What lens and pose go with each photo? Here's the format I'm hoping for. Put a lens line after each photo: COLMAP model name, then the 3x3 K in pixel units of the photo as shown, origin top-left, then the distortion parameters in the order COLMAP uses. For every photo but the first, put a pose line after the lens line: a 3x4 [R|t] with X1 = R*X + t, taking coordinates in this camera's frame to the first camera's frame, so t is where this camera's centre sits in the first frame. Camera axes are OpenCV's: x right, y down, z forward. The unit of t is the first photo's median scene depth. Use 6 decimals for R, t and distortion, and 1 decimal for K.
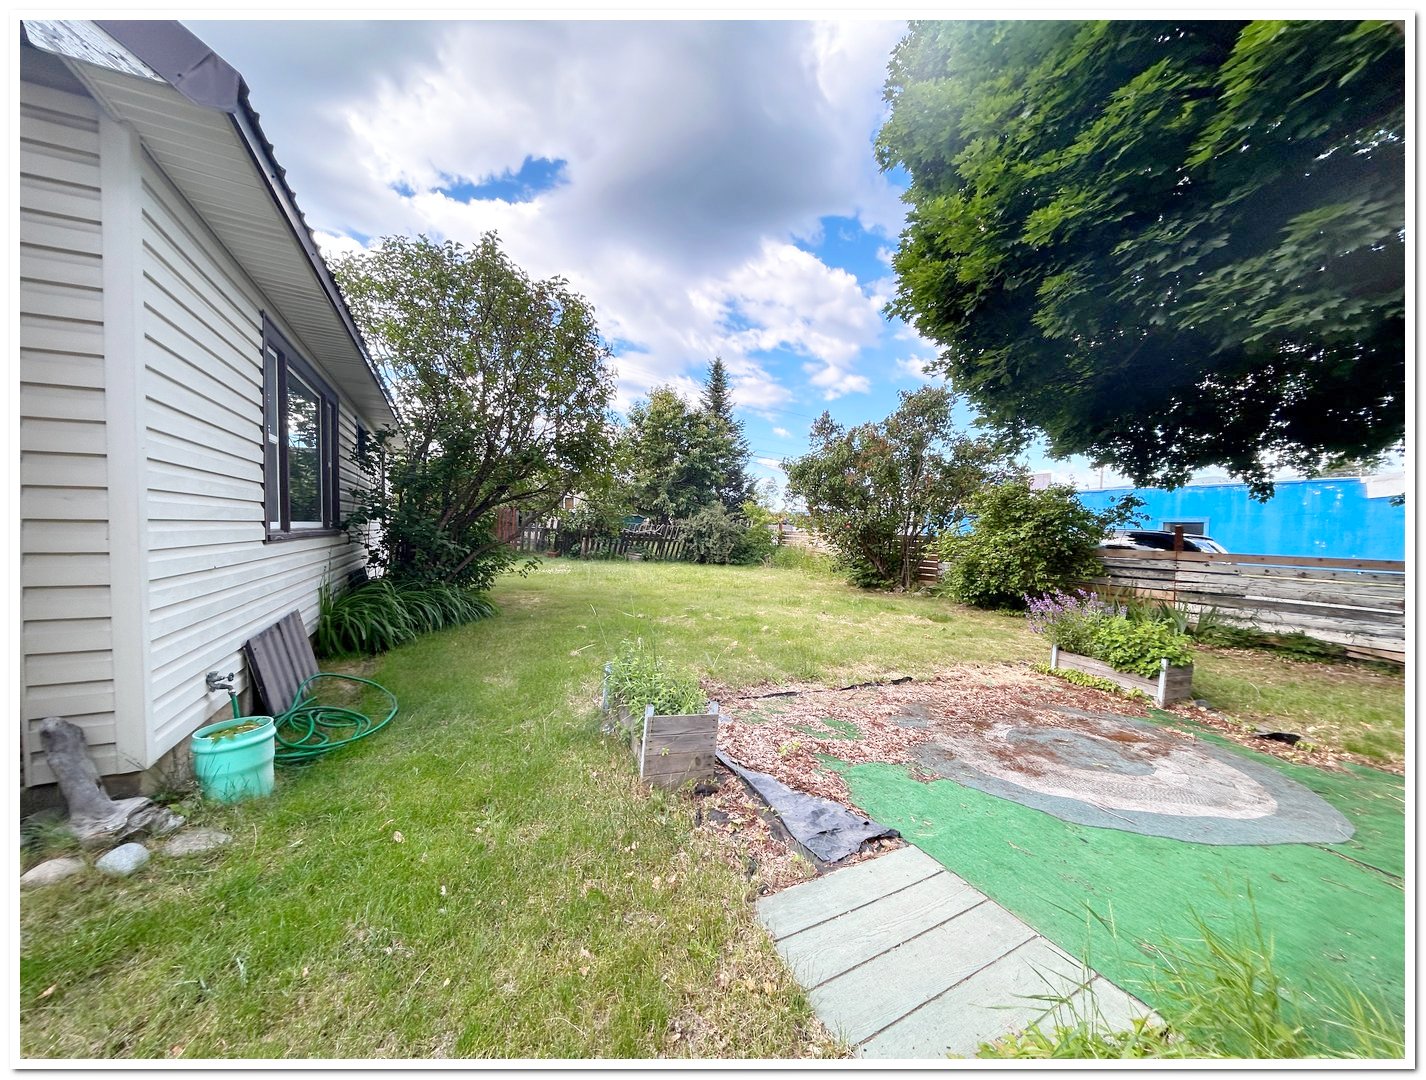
lens RADIAL K [[556.5, 0, 708.2], [0, 556.5, 541.7], [0, 0, 1]] dist [-0.002346, -0.000126]
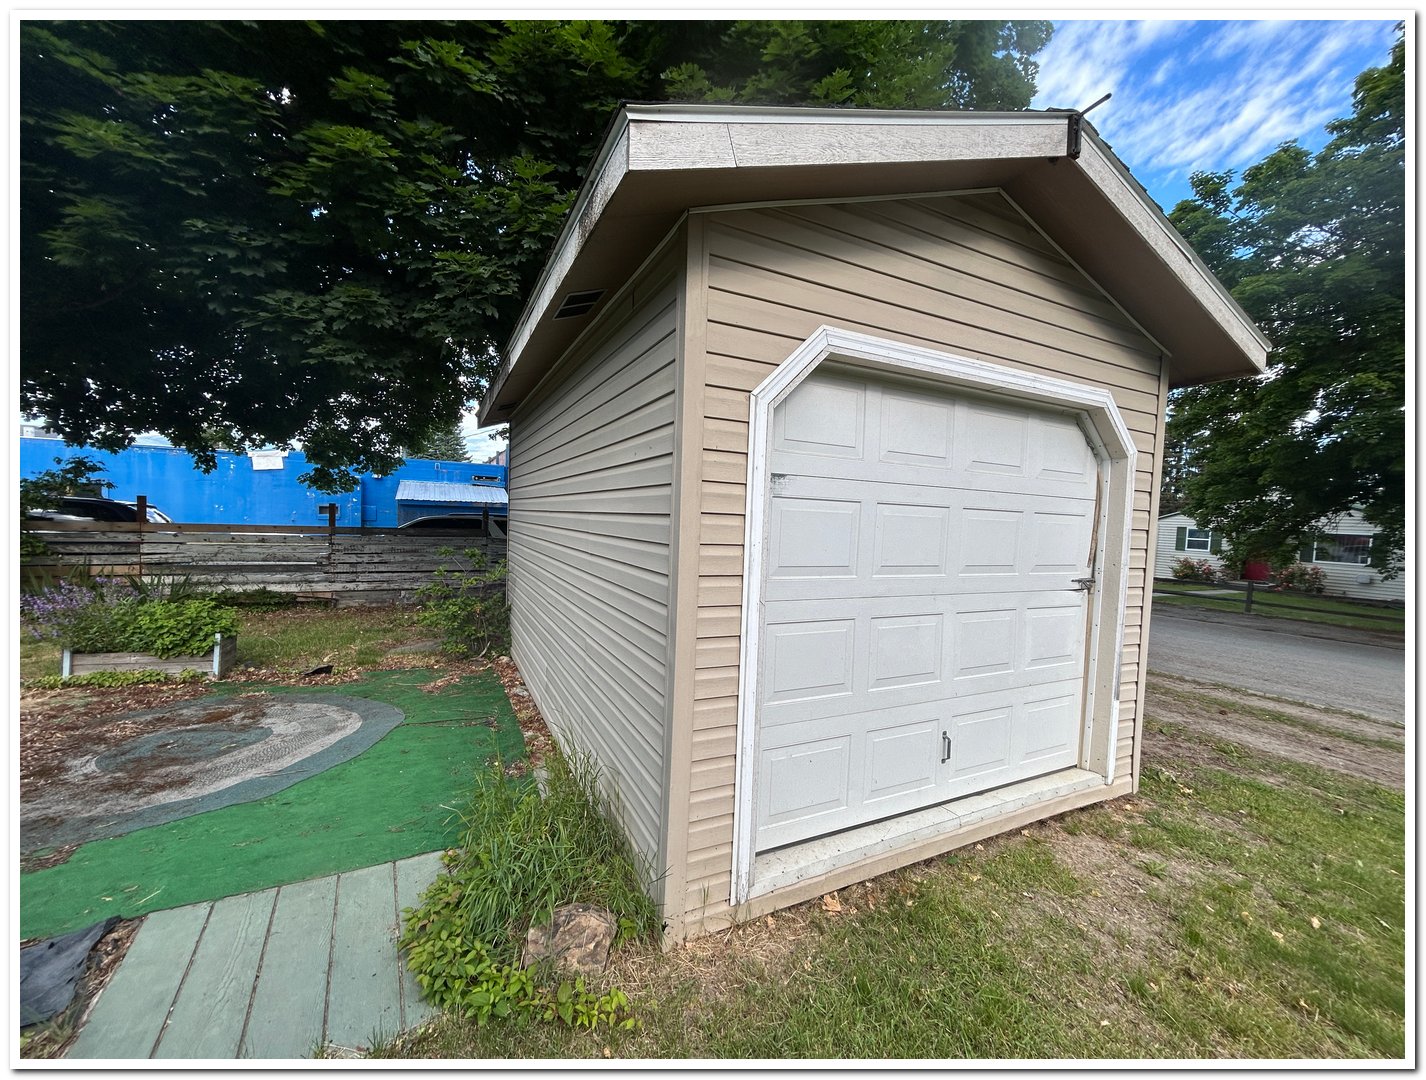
lens RADIAL K [[555.5, 0, 713.0], [0, 555.5, 540.0], [0, 0, 1]] dist [-0.000759, 0.000303]
pose [[-0.029321, -0.063286, 0.997565, -0.240489], [-0.009606, 0.997965, 0.063029, -0.040005], [-0.999524, -0.007735, -0.029870, 0.098384]]
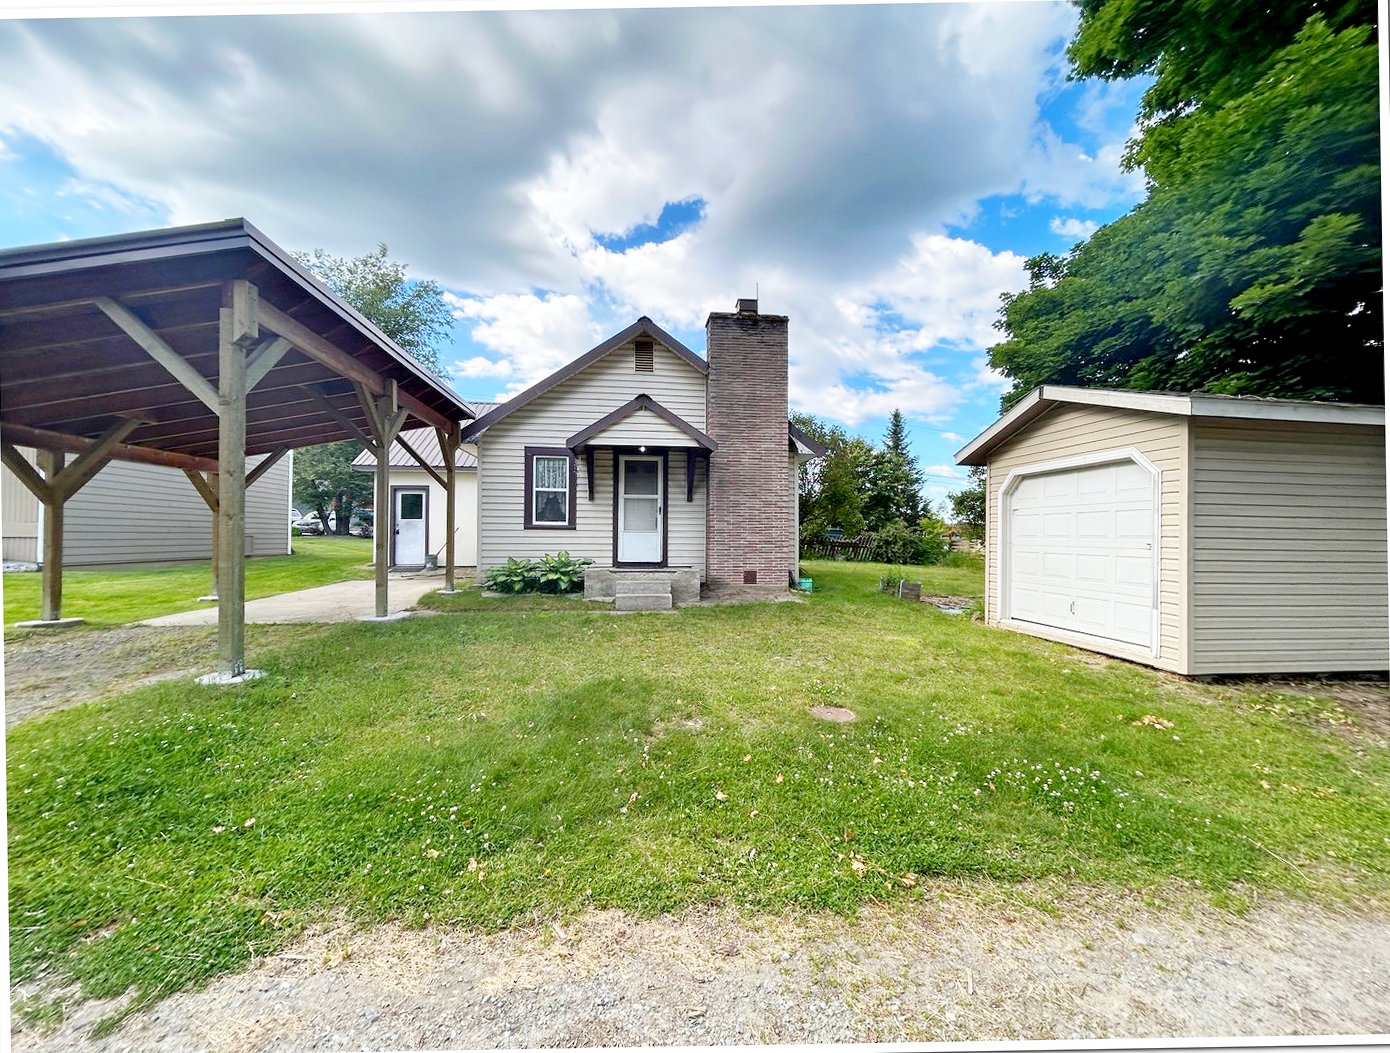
lens RADIAL K [[542.5, 0, 690.3], [0, 542.5, 528.1], [0, 0, 1]] dist [-0.002346, -0.000126]
pose [[0.946125, -0.010251, -0.323638, -0.172312], [-0.005473, 0.998850, -0.047639, 0.077805], [0.323754, 0.046844, 0.944981, -1.903911]]
